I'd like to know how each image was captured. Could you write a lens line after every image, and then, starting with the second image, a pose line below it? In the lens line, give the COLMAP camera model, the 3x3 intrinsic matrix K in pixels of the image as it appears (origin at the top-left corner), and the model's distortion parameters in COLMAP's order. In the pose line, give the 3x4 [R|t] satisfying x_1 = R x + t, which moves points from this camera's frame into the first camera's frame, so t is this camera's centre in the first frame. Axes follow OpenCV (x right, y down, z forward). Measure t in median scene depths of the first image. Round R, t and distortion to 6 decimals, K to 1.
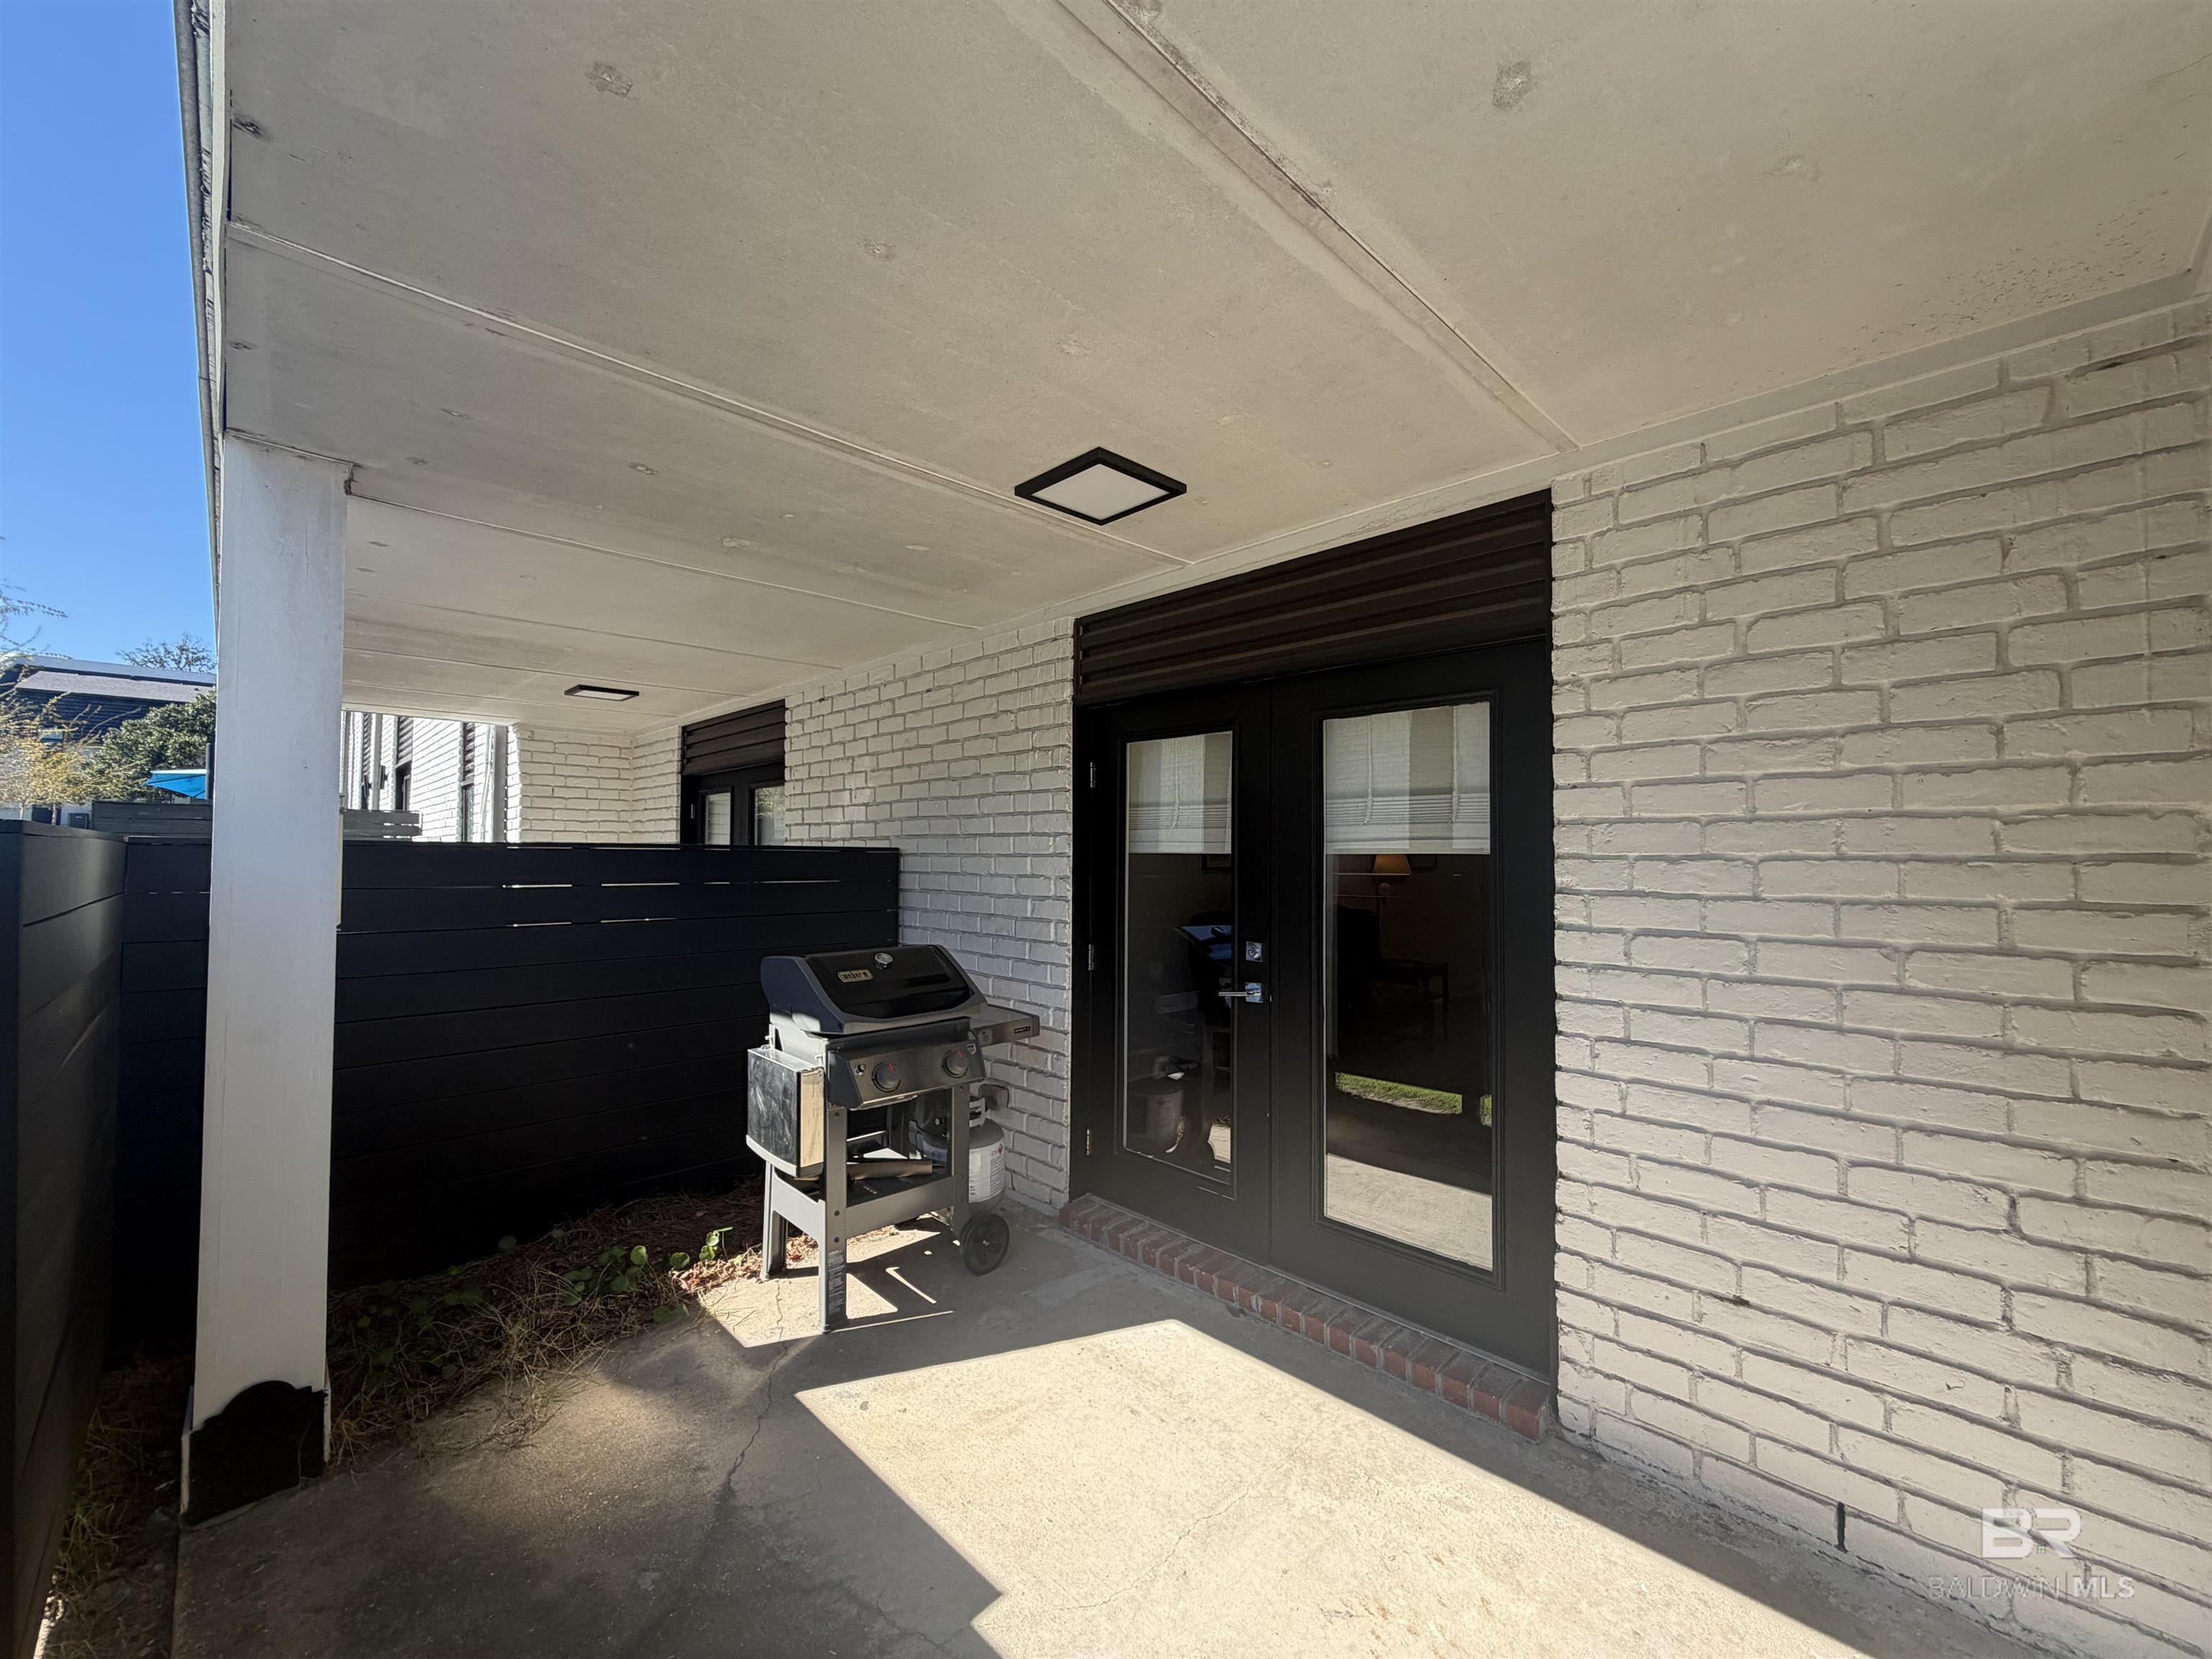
lens RADIAL K [[881.7, 0, 1099.1], [0, 881.7, 833.3], [0, 0, 1]] dist [-0.002299, -0.000113]
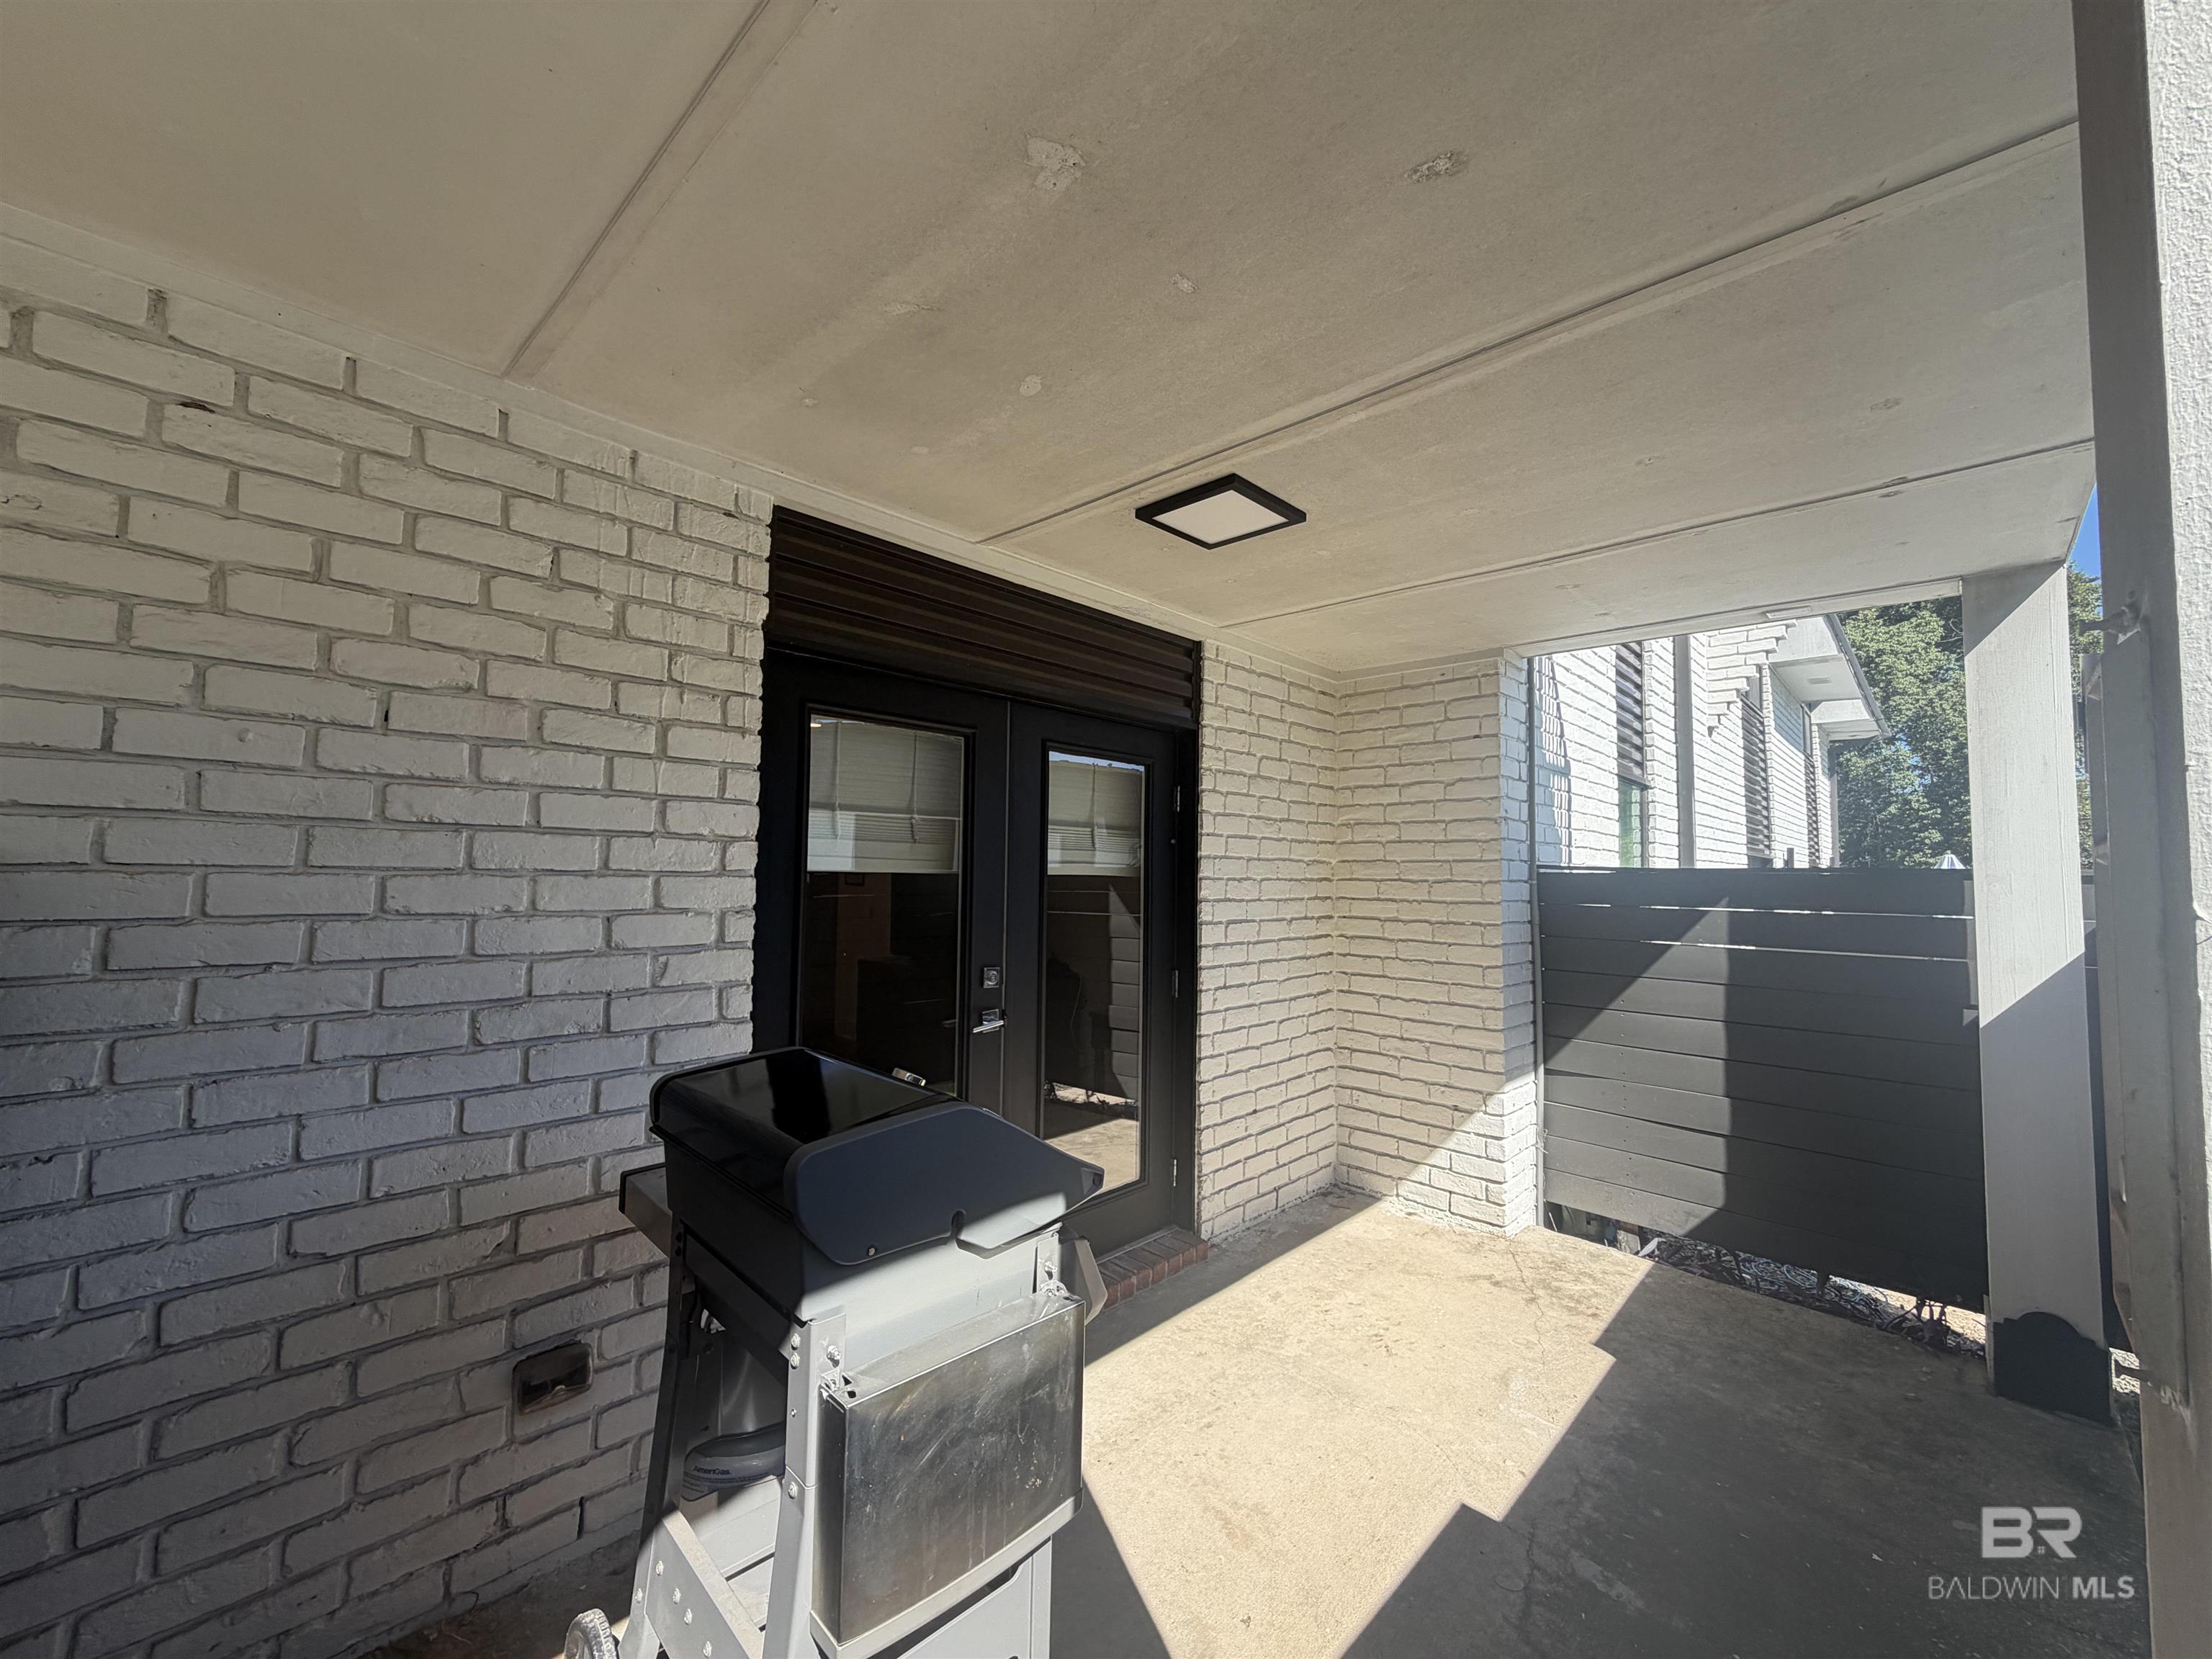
lens RADIAL K [[881.7, 0, 1098.5], [0, 881.7, 830.6], [0, 0, 1]] dist [-0.002299, -0.000113]
pose [[-0.024841, 0.046666, 0.998602, -1.125144], [-0.038249, 0.998134, -0.047596, 0.025513], [-0.998959, -0.039378, -0.023010, 1.316373]]
